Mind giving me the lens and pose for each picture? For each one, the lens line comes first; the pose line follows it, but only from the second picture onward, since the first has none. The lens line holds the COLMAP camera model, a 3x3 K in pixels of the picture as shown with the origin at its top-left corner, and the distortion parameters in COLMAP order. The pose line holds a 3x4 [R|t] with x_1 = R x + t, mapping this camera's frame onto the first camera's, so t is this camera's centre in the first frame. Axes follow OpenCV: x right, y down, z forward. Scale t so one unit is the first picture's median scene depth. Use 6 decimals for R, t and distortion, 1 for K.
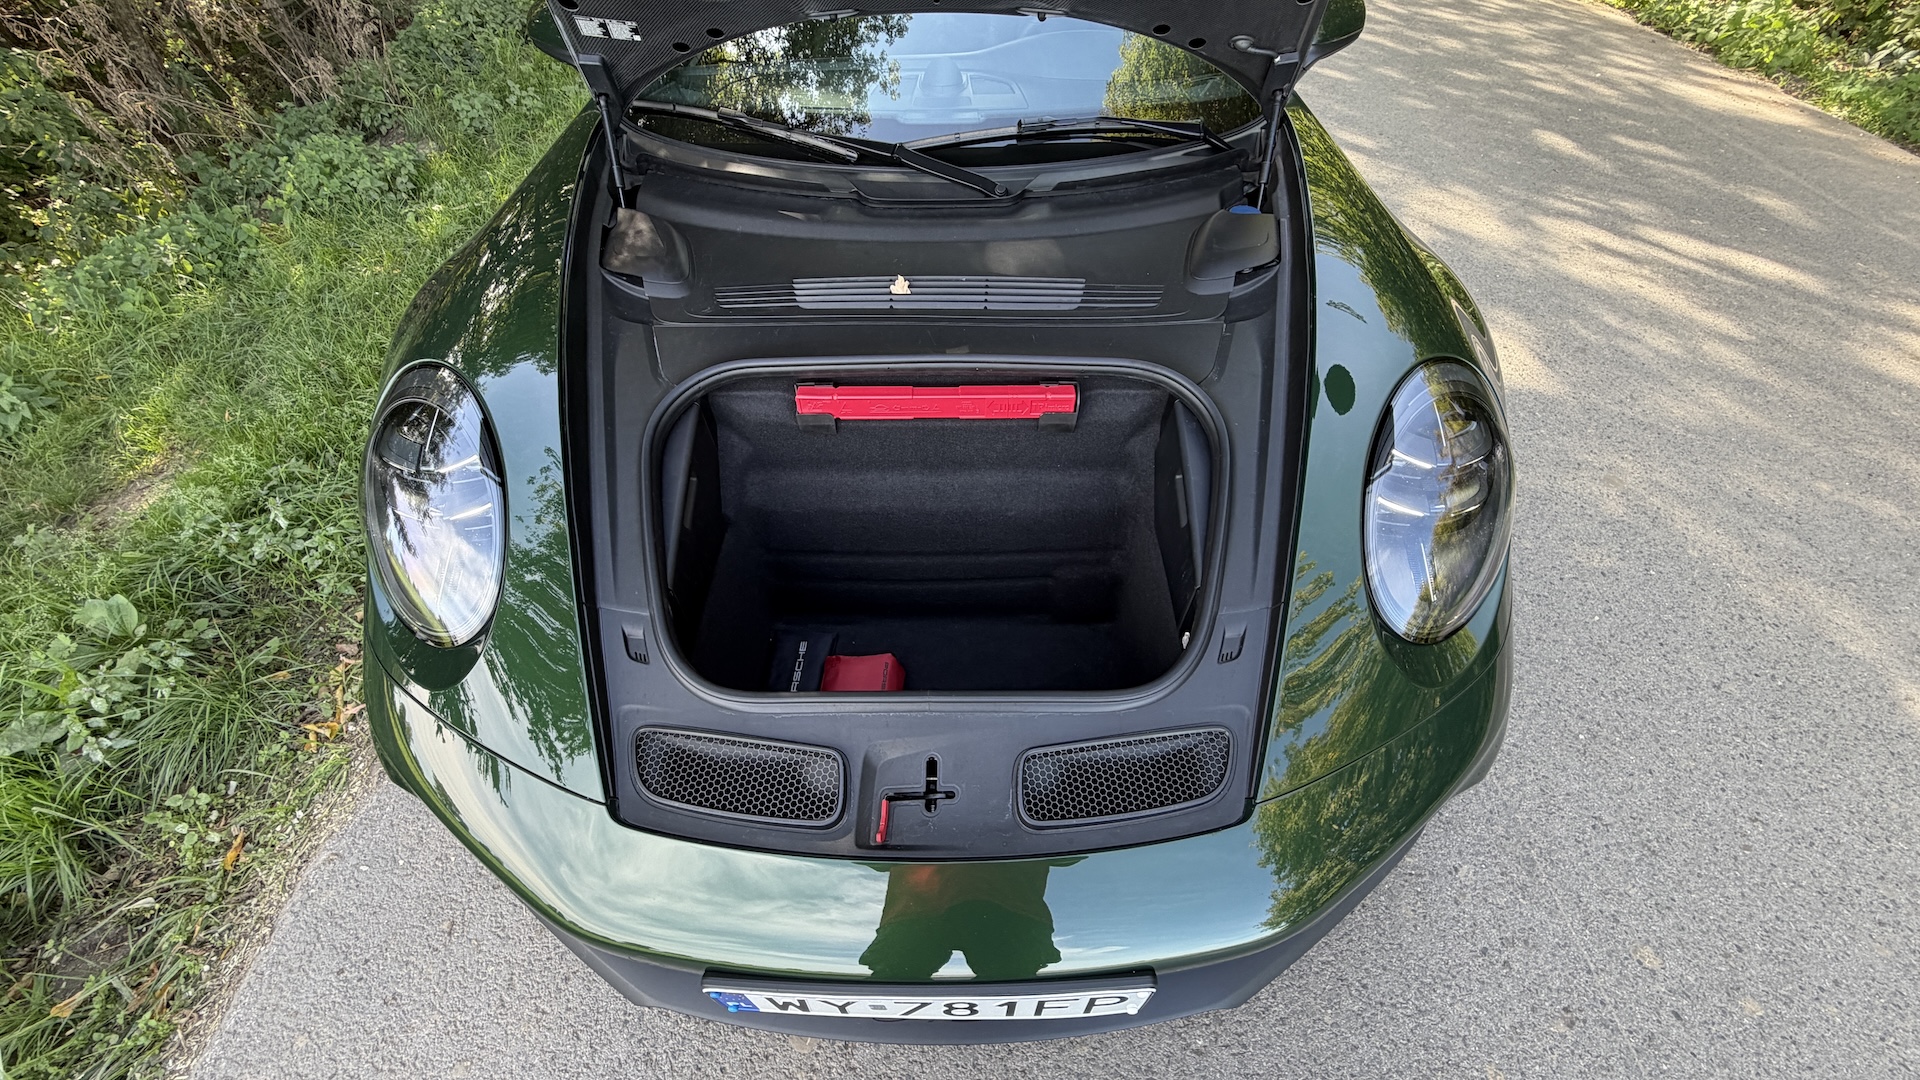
lens RADIAL K [[772.6, 0, 956.1], [0, 772.6, 546.5], [0, 0, 1]] dist [0.000945, 0.000021]
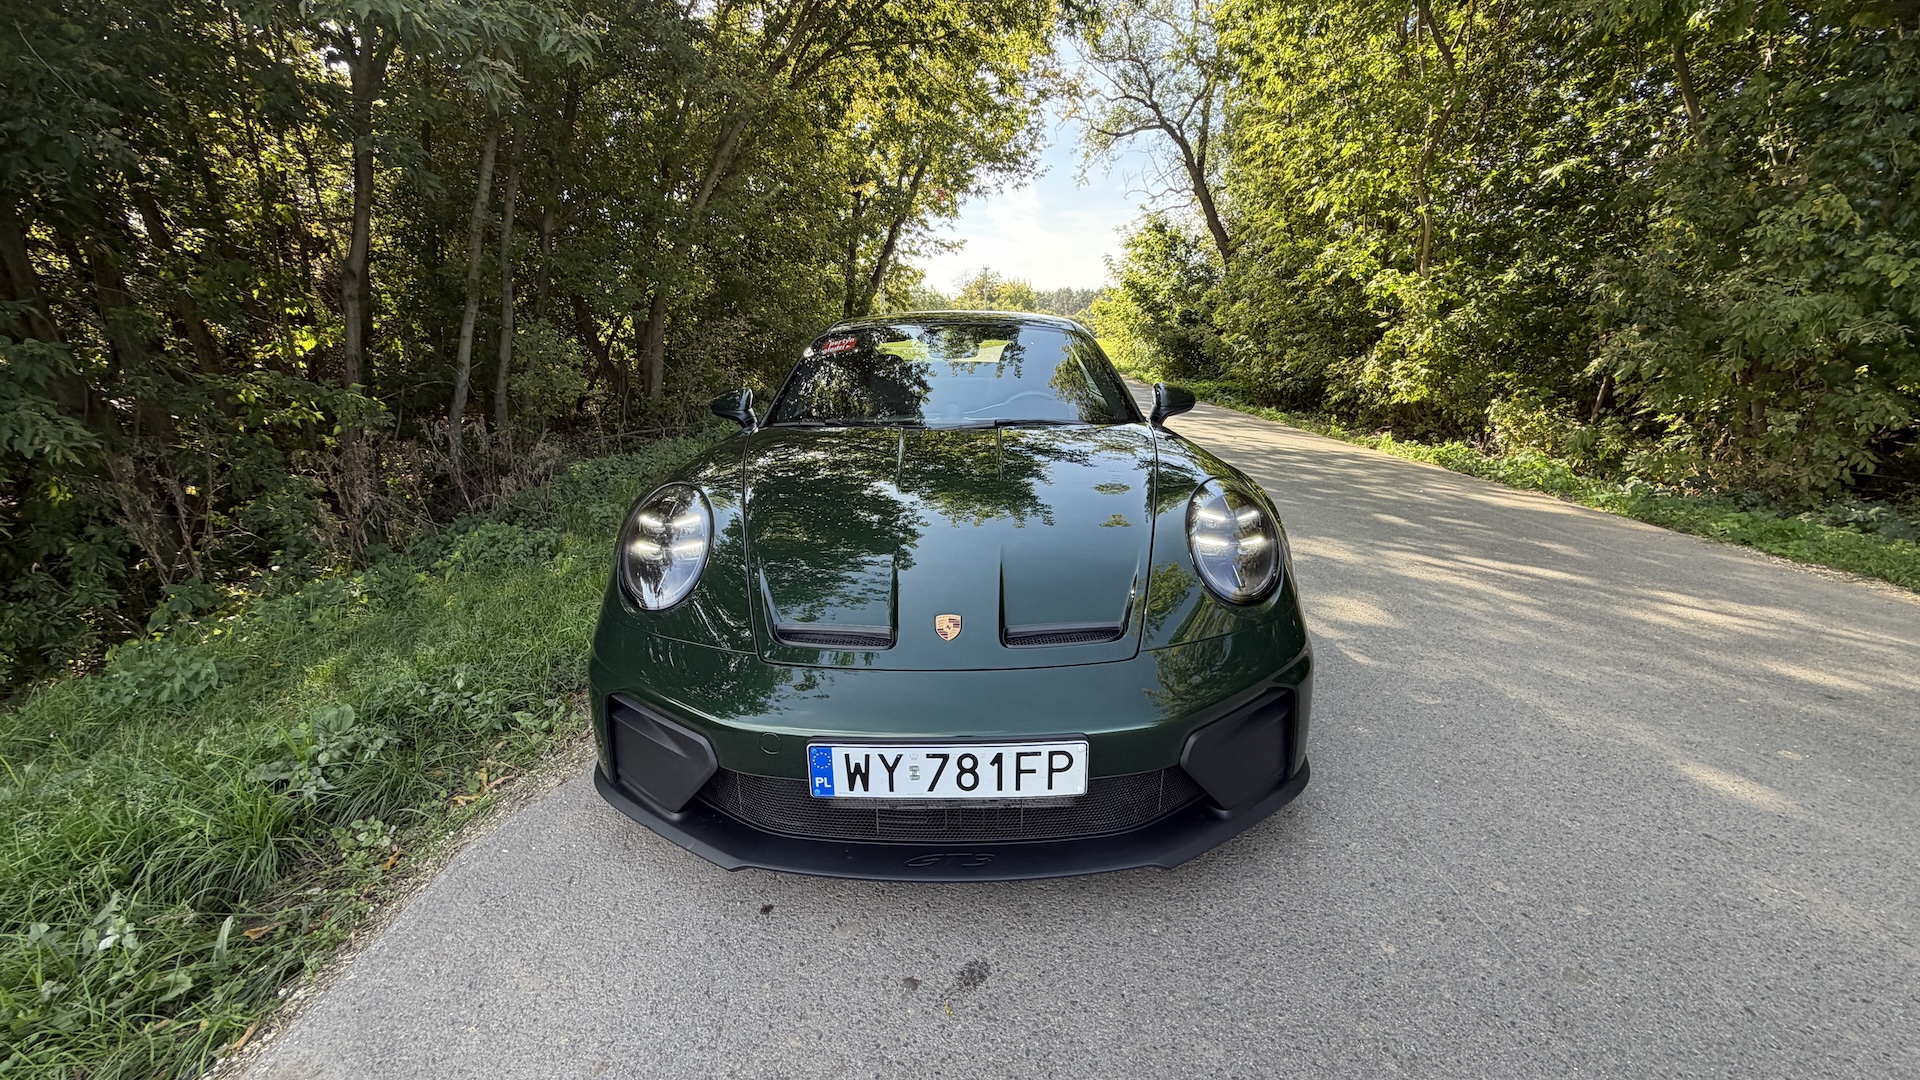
lens RADIAL K [[772.6, 0, 957.2], [0, 772.6, 538.9], [0, 0, 1]] dist [0.000945, 0.000021]
pose [[0.999984, -0.004868, 0.002973, -0.004774], [0.005702, 0.837805, -0.545940, 0.317153], [0.000167, 0.545948, 0.837819, -0.169602]]
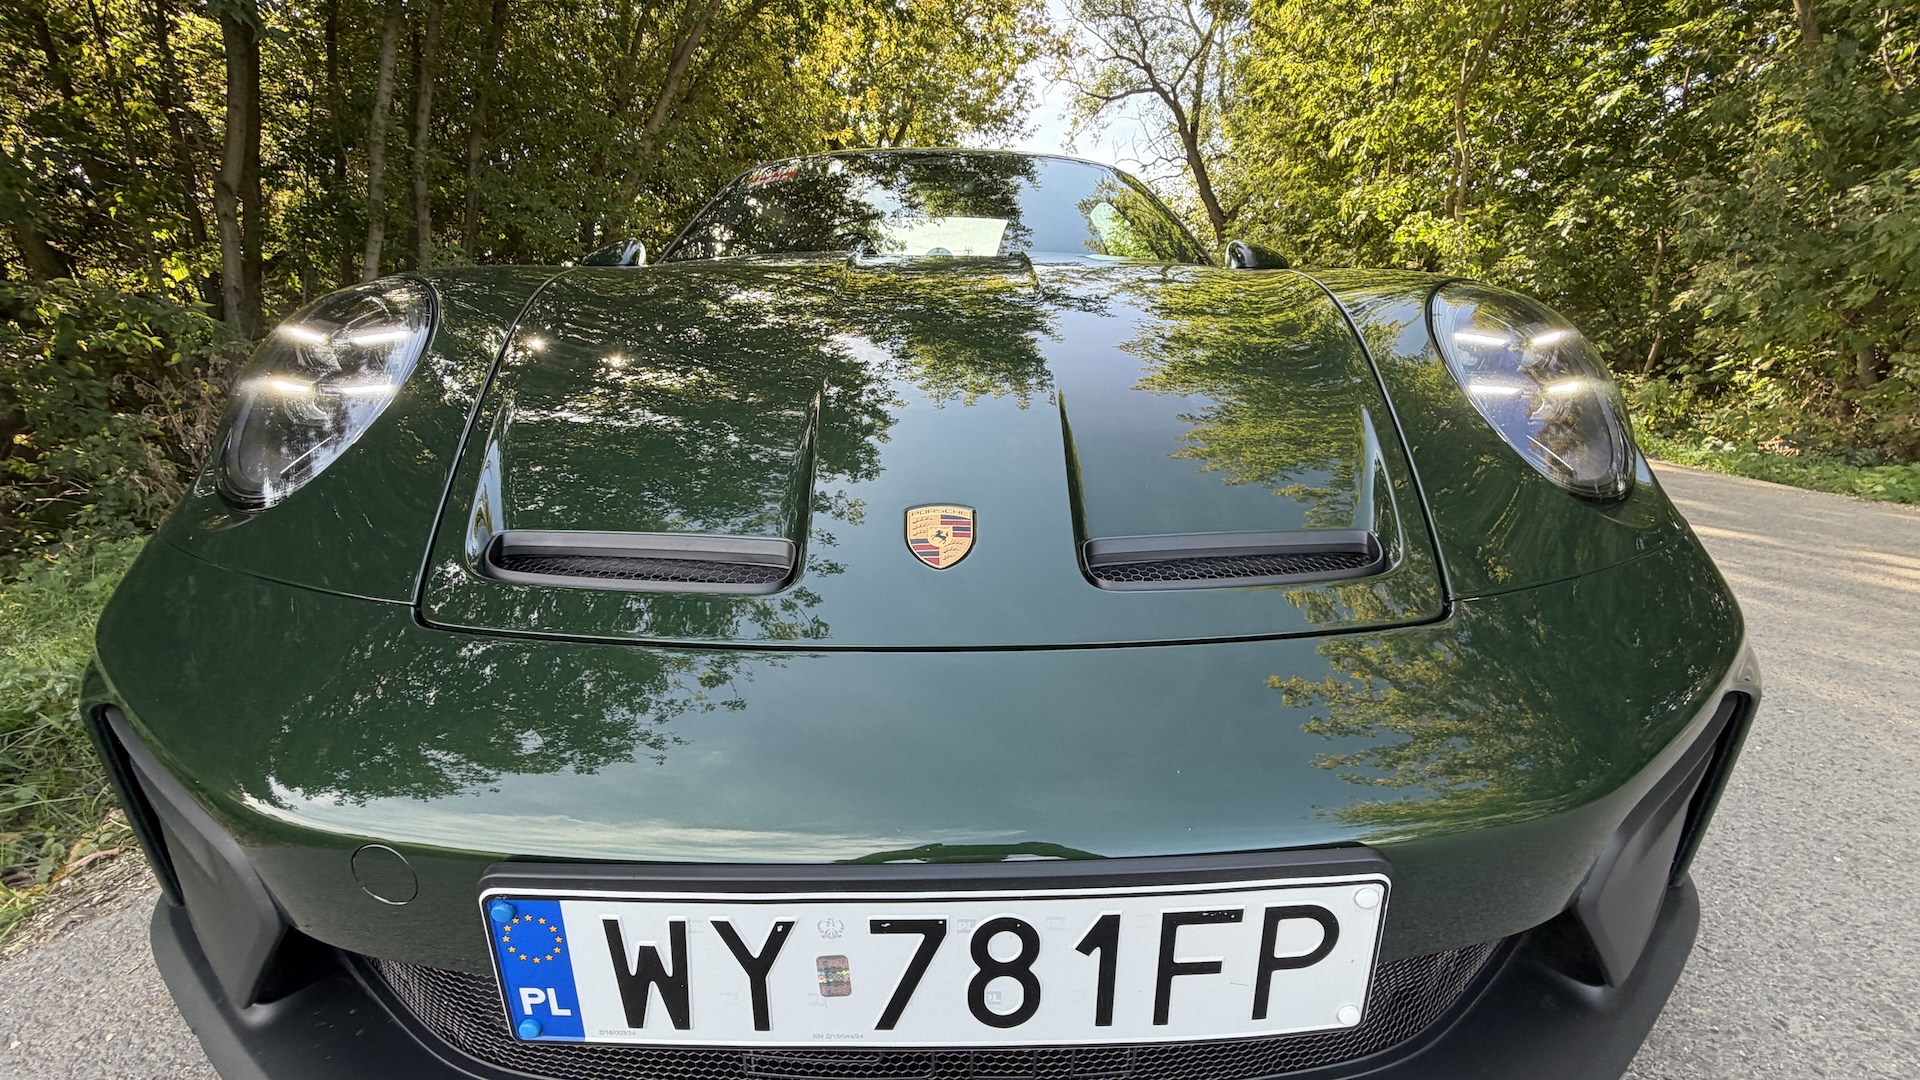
lens RADIAL K [[772.6, 0, 956.0], [0, 772.6, 545.8], [0, 0, 1]] dist [0.000945, 0.000021]
pose [[0.999647, -0.000292, 0.026575, -0.010816], [0.014149, 0.852302, -0.522859, 0.188979], [-0.022497, 0.523051, 0.852005, 0.130201]]
